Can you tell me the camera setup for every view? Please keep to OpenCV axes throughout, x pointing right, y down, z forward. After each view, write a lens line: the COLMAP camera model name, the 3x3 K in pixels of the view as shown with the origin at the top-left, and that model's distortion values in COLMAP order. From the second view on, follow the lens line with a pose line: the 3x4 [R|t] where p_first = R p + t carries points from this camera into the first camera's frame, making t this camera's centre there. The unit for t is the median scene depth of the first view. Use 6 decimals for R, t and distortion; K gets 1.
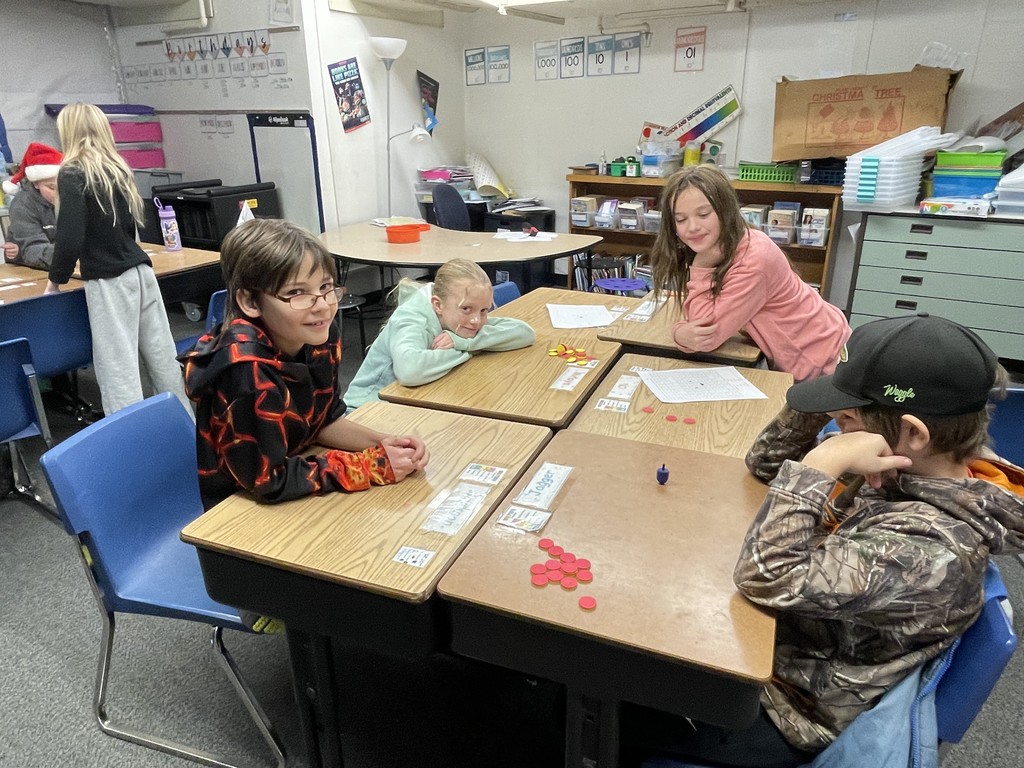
lens RADIAL K [[695.7, 0, 515.2], [0, 695.7, 377.9], [0, 0, 1]] dist [0.003123, -0.010936]
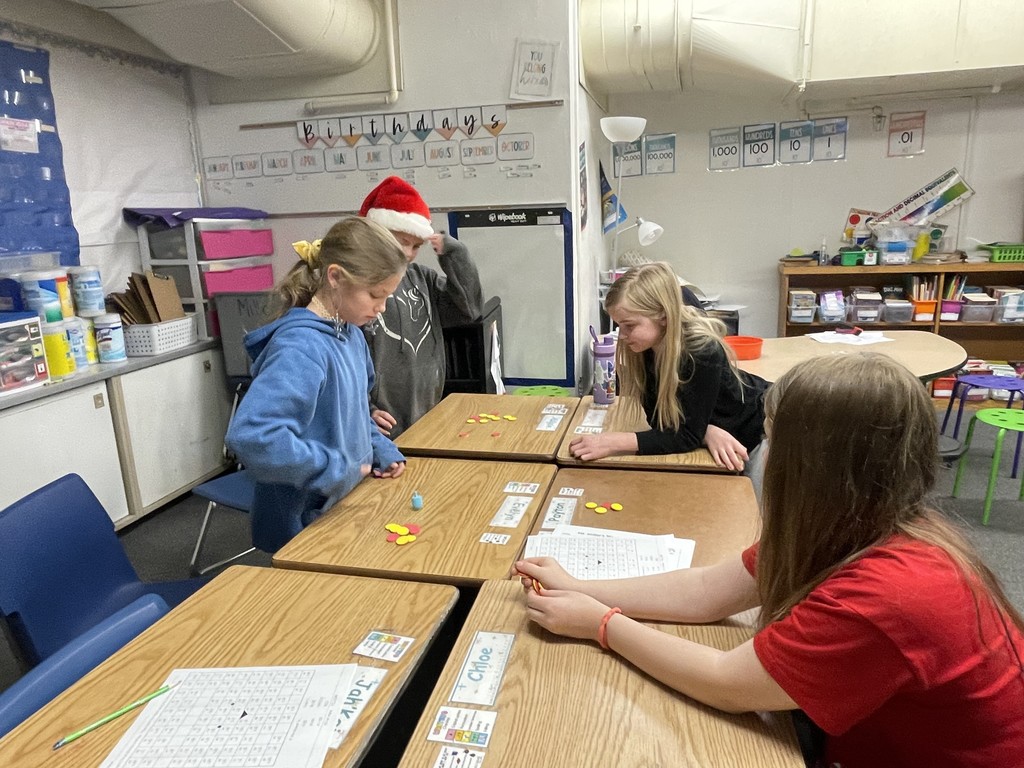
lens RADIAL K [[695.7, 0, 515.2], [0, 695.7, 377.9], [0, 0, 1]] dist [0.003123, -0.010936]
pose [[0.946935, -0.101718, 0.304907, -0.563429], [0.144053, 0.982307, -0.119677, -0.099781], [-0.287339, 0.157249, 0.944833, 0.288397]]
